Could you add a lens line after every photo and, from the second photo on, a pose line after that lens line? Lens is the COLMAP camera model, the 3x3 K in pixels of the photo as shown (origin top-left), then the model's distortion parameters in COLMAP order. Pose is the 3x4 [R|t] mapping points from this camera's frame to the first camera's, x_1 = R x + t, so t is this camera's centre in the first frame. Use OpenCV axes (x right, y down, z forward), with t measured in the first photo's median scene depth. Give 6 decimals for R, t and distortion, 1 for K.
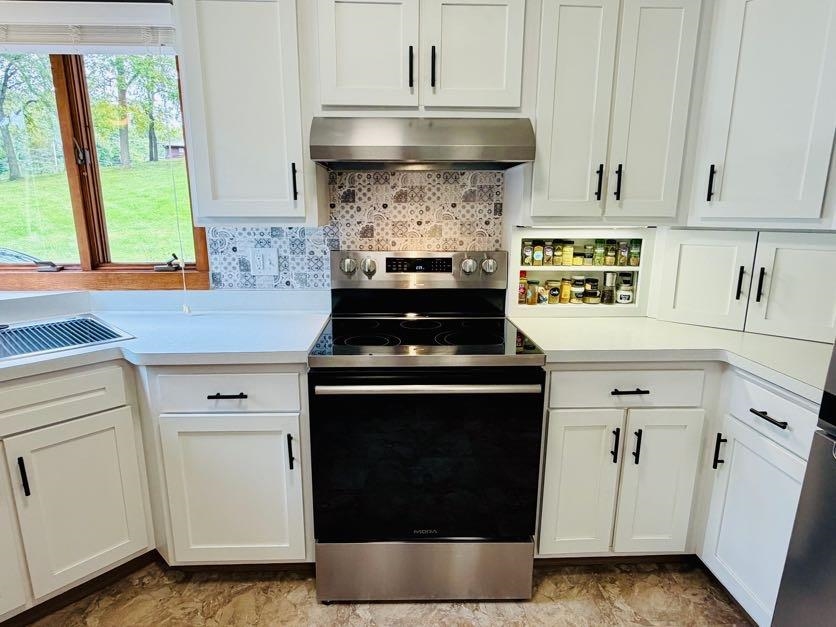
lens RADIAL K [[465.1, 0, 414.7], [0, 465.1, 317.2], [0, 0, 1]] dist [-0.000694, -0.000675]
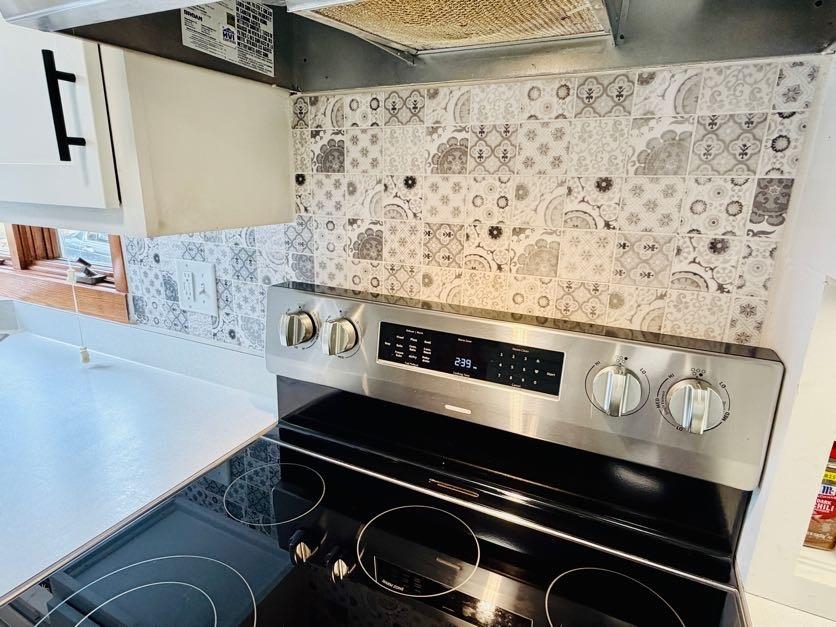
lens RADIAL K [[465.1, 0, 416.8], [0, 465.1, 311.4], [0, 0, 1]] dist [-0.000694, -0.000675]
pose [[0.884185, 0.143062, -0.444691, 0.124884], [-0.124768, 0.989691, 0.070316, -0.160498], [0.450167, -0.006689, 0.892920, 0.655895]]
